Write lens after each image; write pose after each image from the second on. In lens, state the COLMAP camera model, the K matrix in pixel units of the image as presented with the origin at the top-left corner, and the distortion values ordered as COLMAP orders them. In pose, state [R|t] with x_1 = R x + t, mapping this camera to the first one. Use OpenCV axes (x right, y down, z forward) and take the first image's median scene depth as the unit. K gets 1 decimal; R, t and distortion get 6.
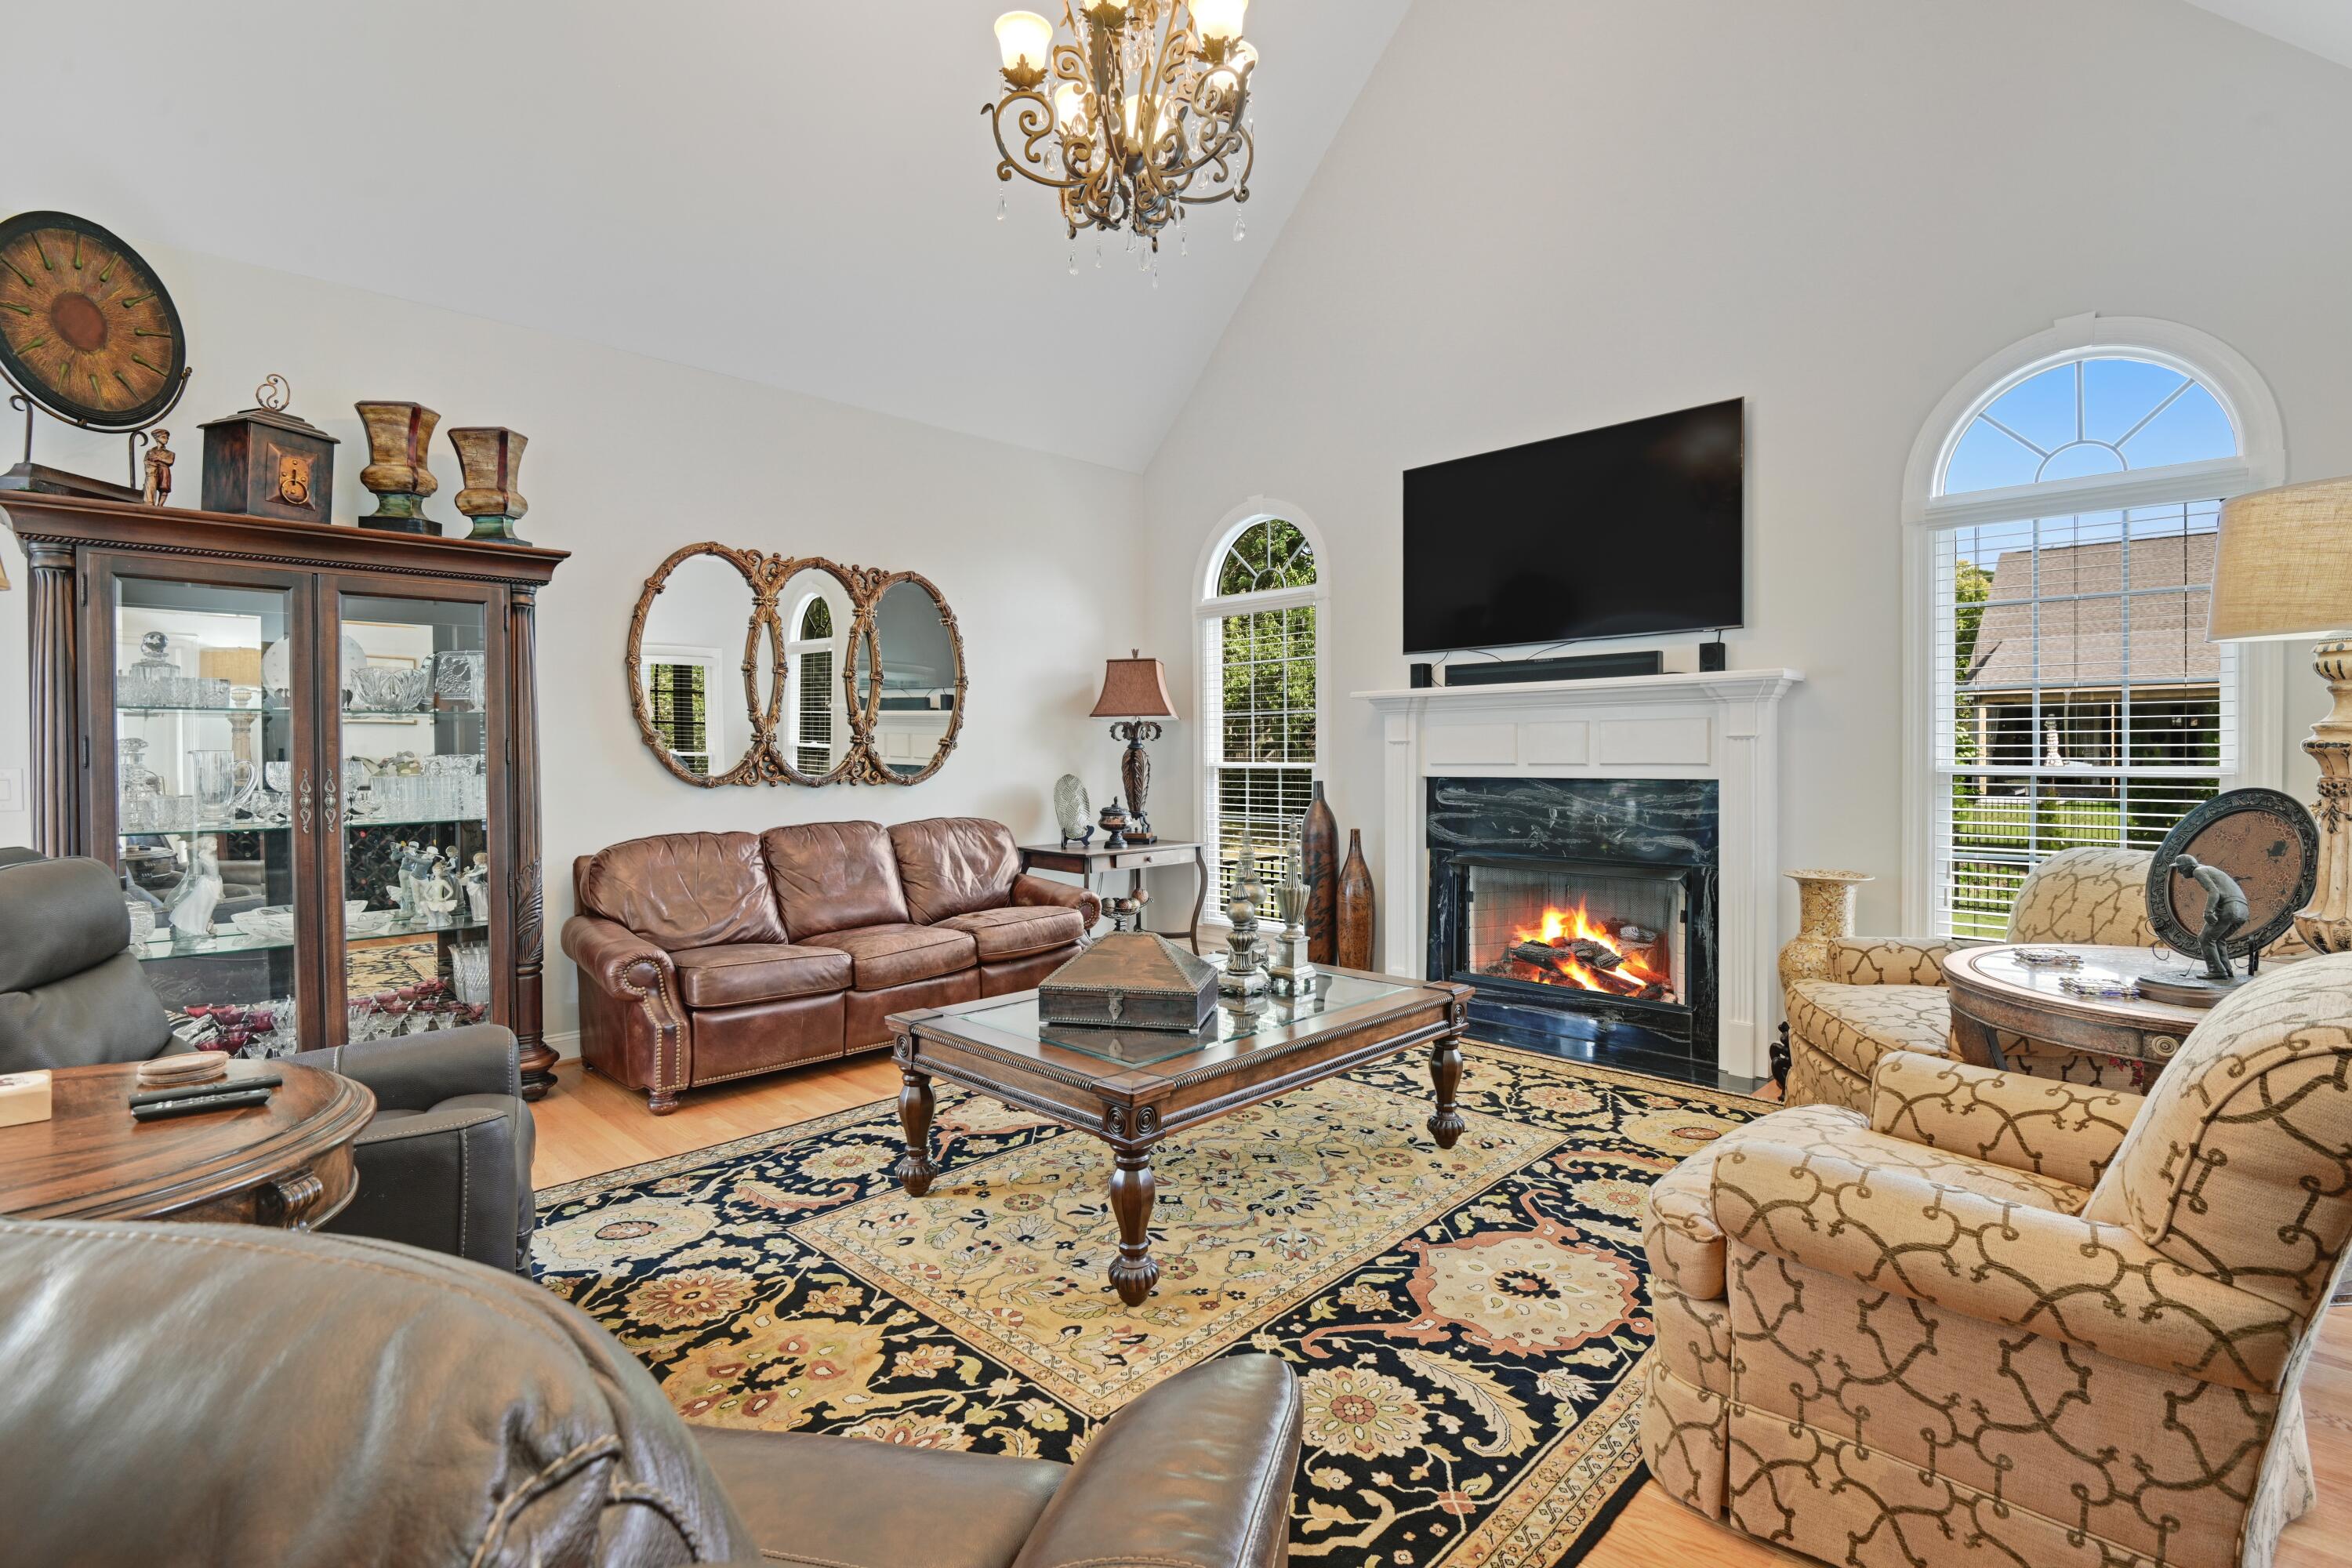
lens RADIAL K [[1100.8, 0, 1173.6], [0, 1100.8, 772.4], [0, 0, 1]] dist [-0.016288, -0.001993]
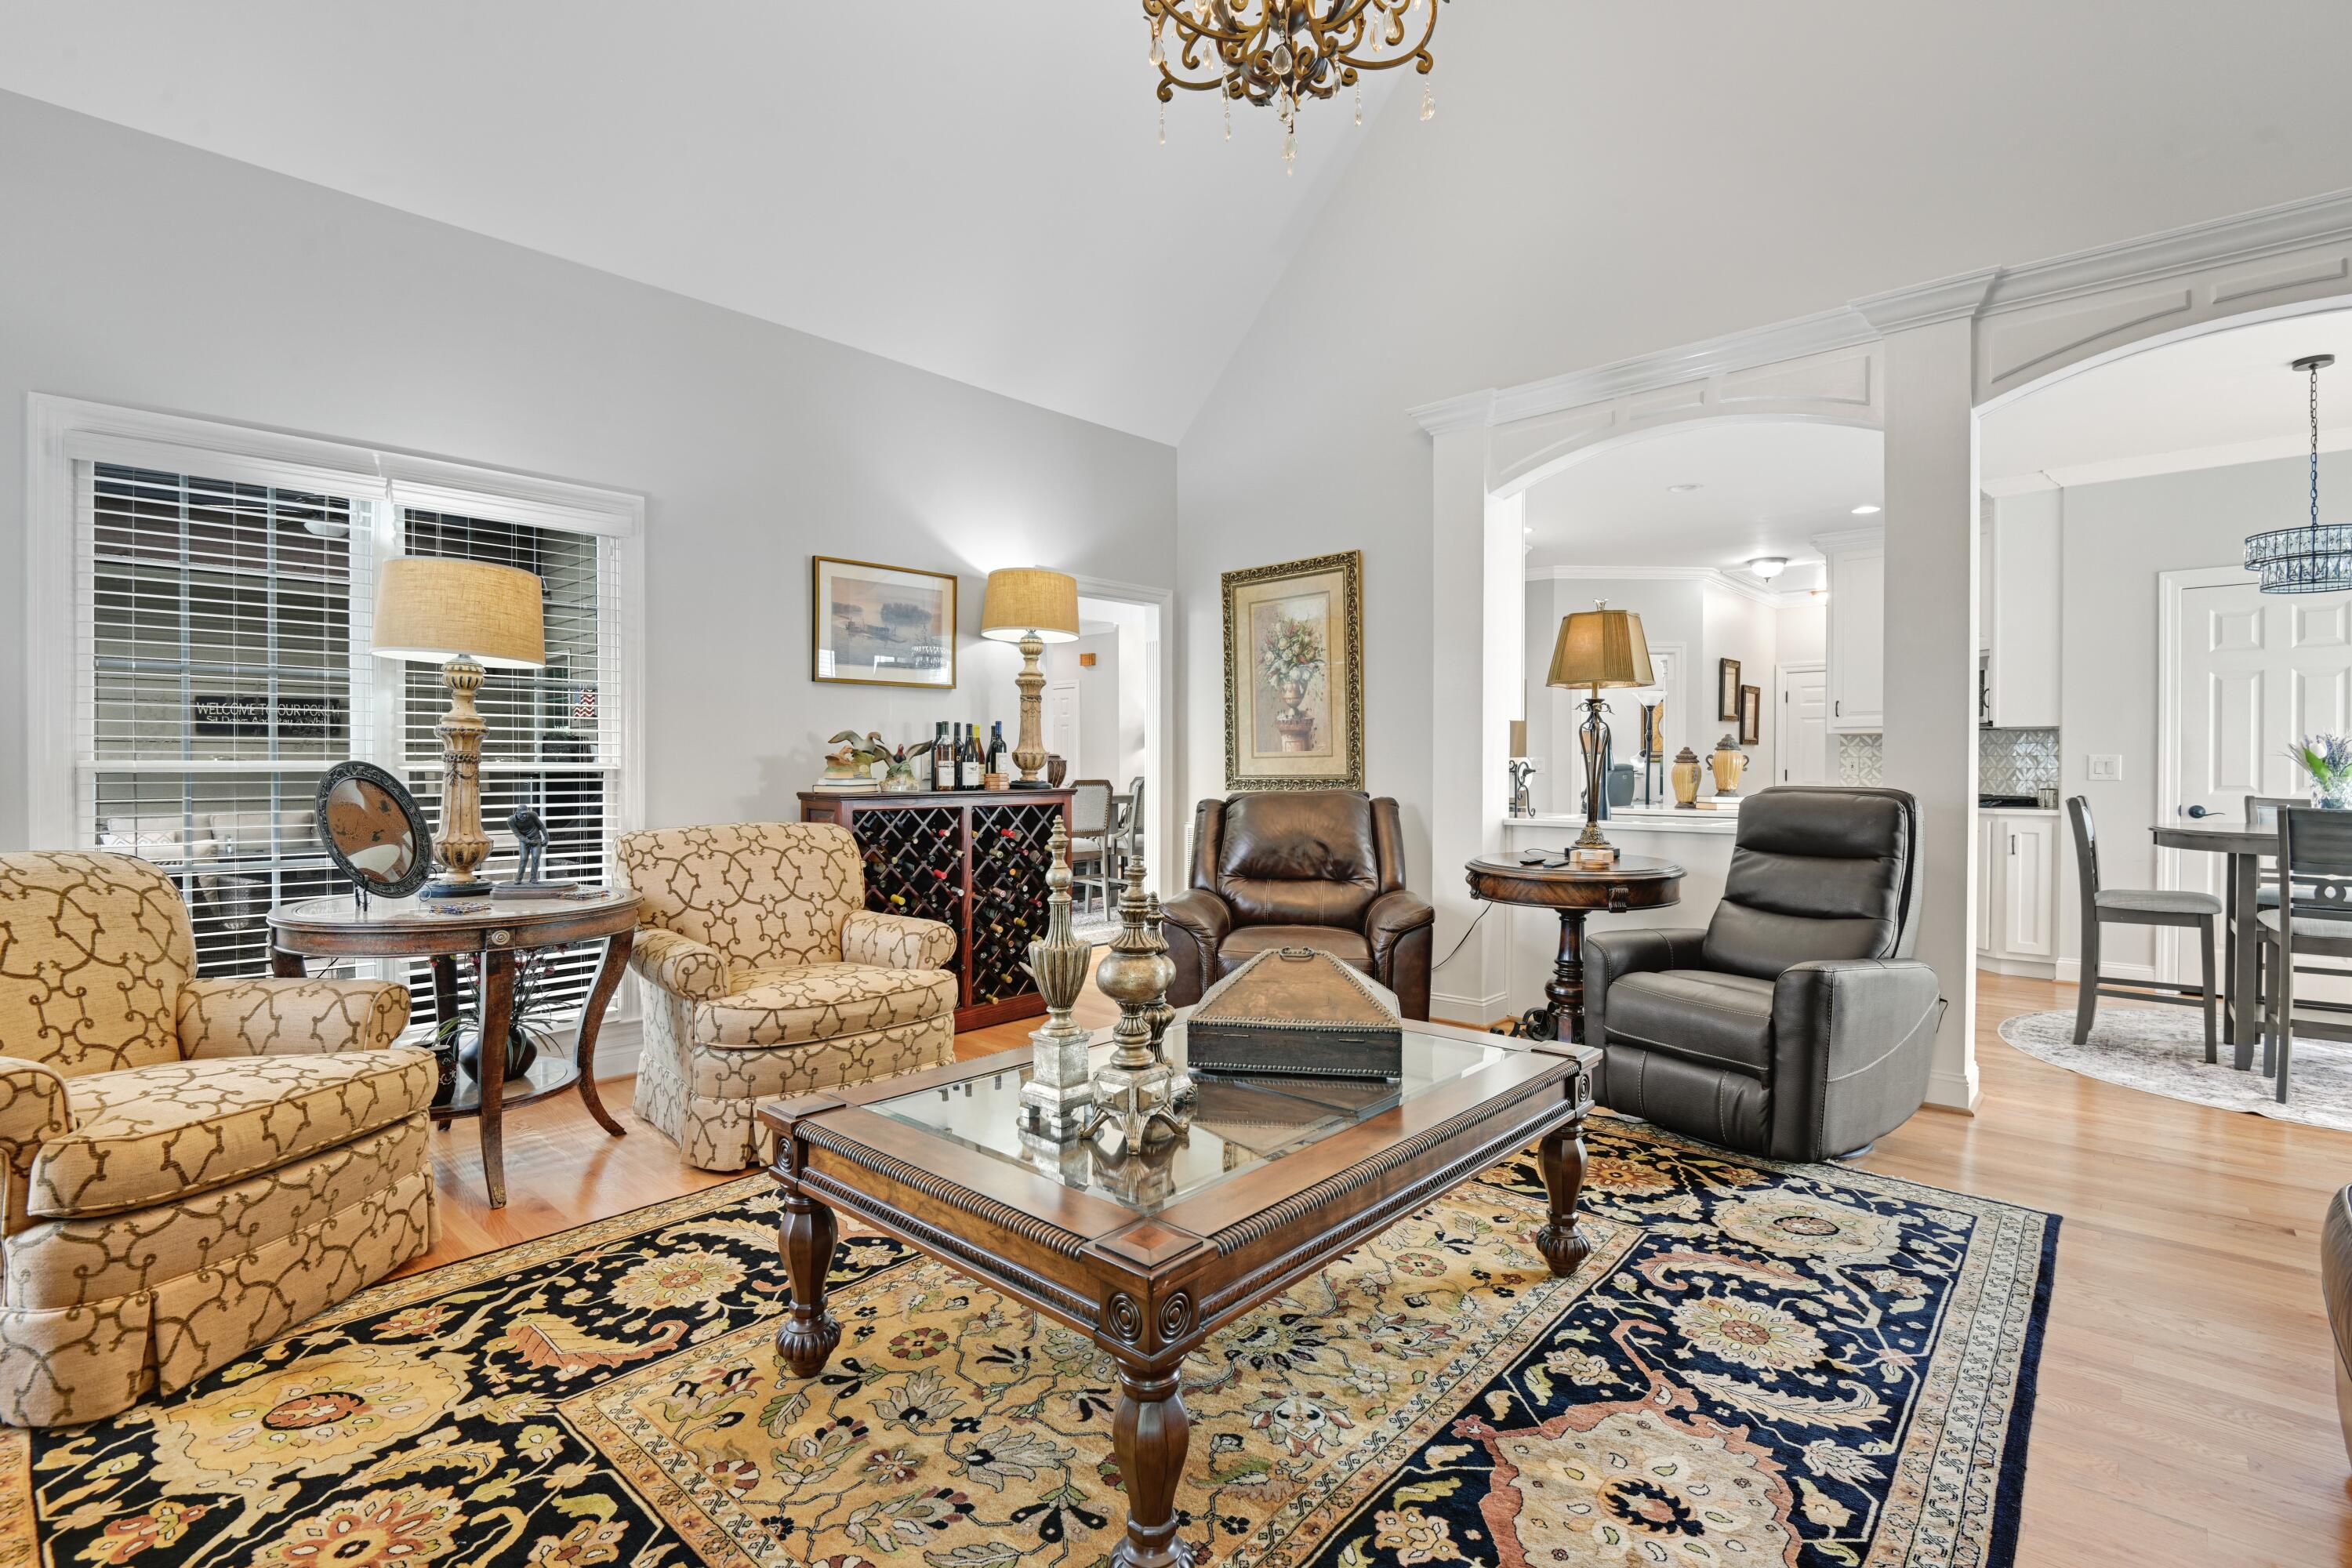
lens RADIAL K [[1100.8, 0, 1177.3], [0, 1100.8, 775.3], [0, 0, 1]] dist [-0.016288, -0.001993]
pose [[-0.999037, 0.004417, -0.043662, 0.076200], [0.003322, 0.999679, 0.025114, 0.001253], [0.043759, 0.024945, -0.998731, 1.690453]]
